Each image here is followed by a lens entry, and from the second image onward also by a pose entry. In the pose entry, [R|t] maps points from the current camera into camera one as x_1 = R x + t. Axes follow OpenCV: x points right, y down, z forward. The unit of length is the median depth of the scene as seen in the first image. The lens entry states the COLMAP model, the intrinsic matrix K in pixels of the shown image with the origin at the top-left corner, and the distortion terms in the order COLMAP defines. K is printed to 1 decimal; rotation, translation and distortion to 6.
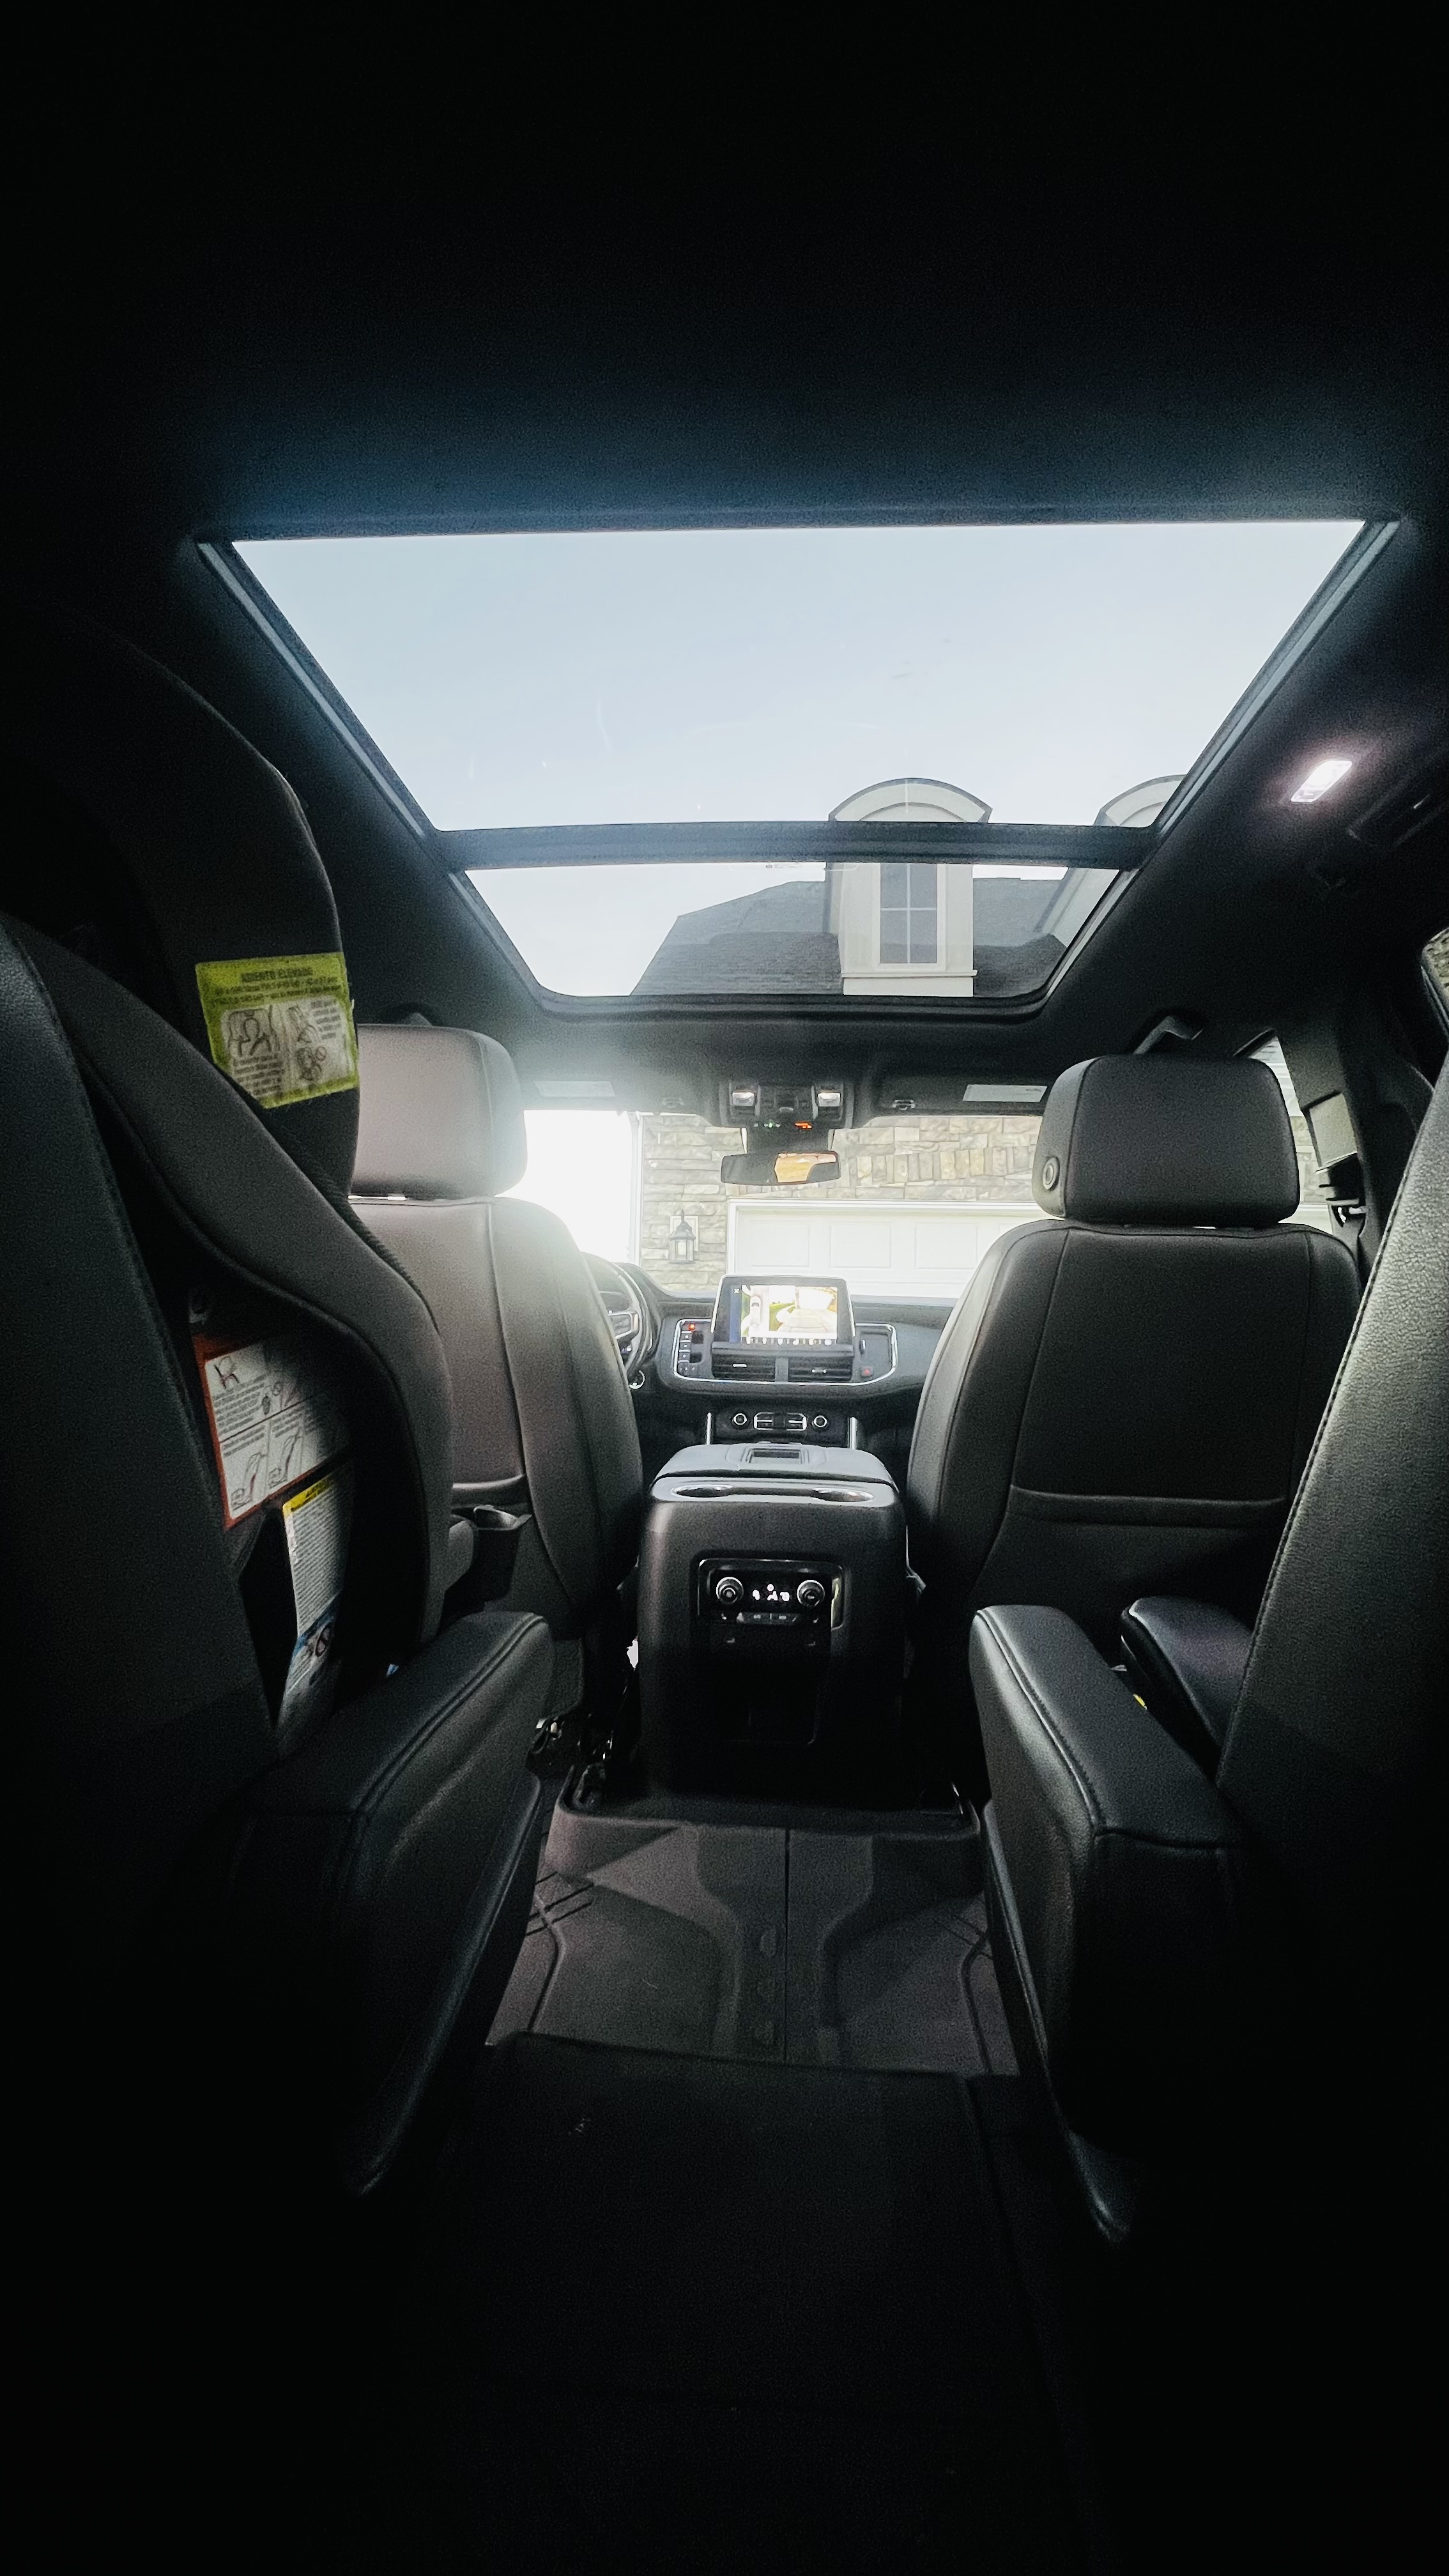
lens RADIAL K [[1028.4, 0, 744.0], [0, 1028.4, 1293.0], [0, 0, 1]] dist [-0.004642, 0.000412]
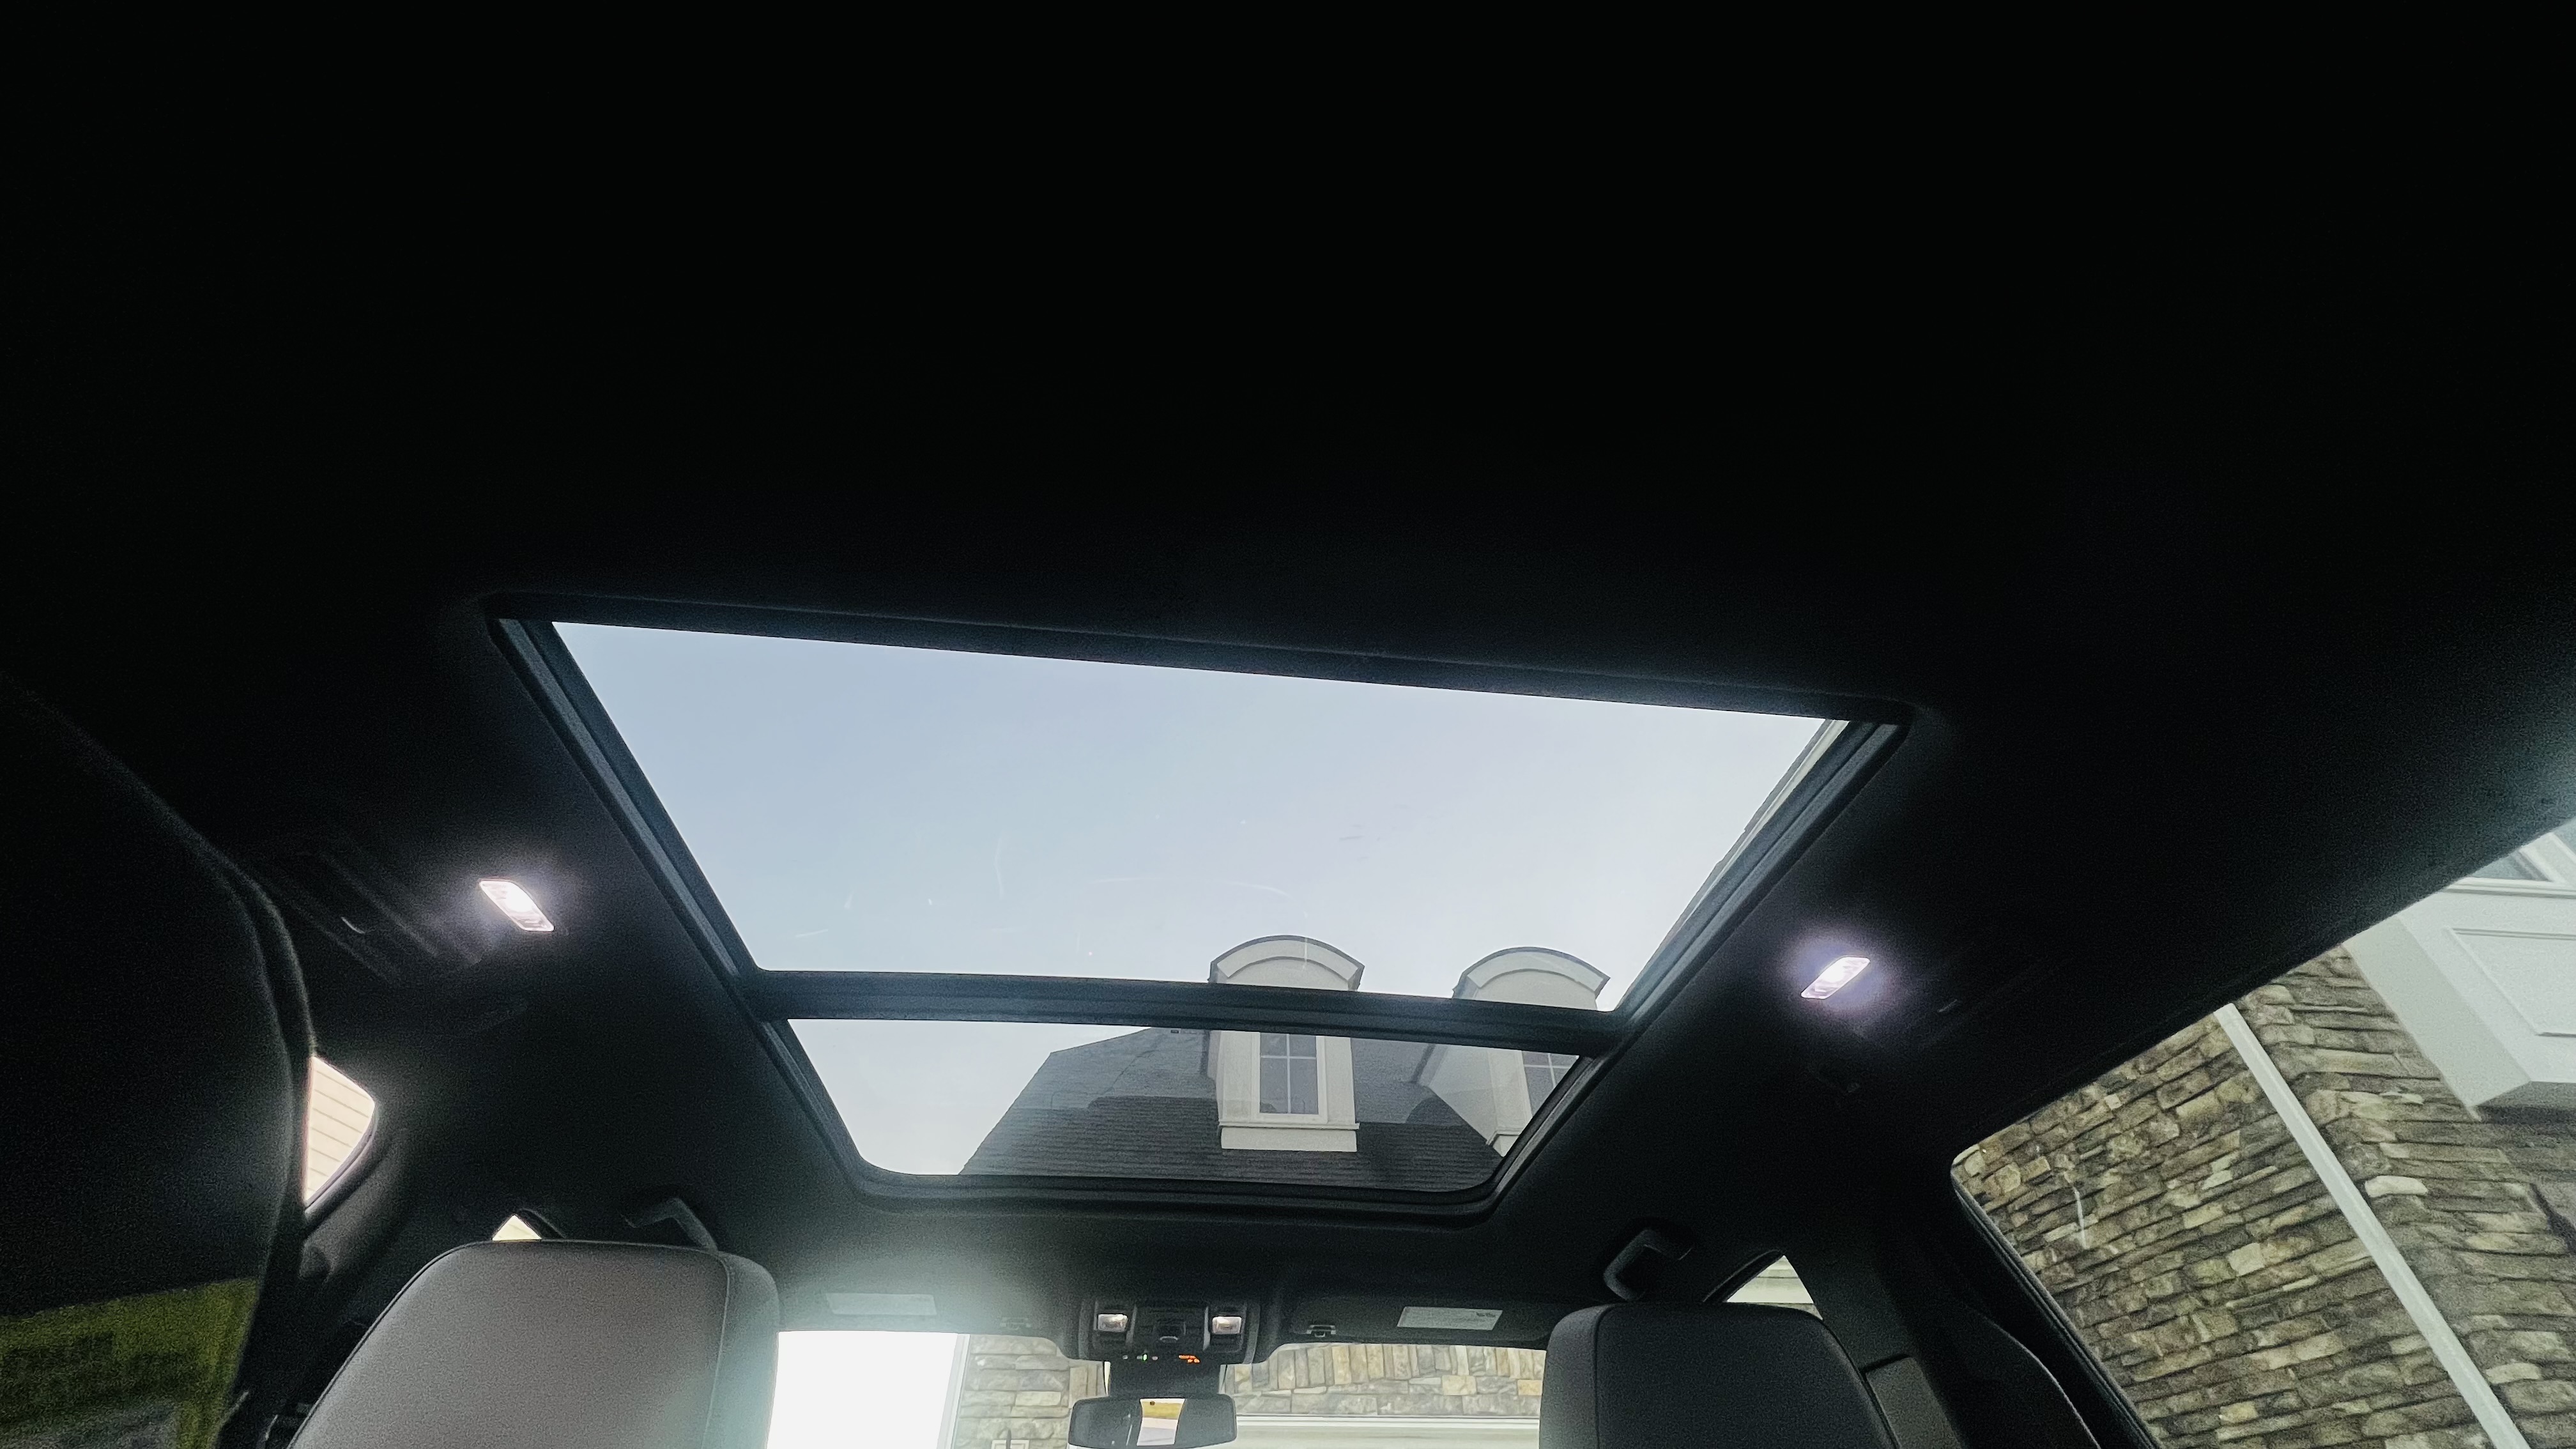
lens RADIAL K [[1028.4, 0, 1288.1], [0, 1028.4, 702.9], [0, 0, 1]] dist [-0.004642, 0.000412]
pose [[0.987235, 0.087395, 0.133152, -0.012609], [0.016314, 0.776124, -0.630369, -0.061277], [-0.158434, 0.624495, 0.764791, 0.115043]]
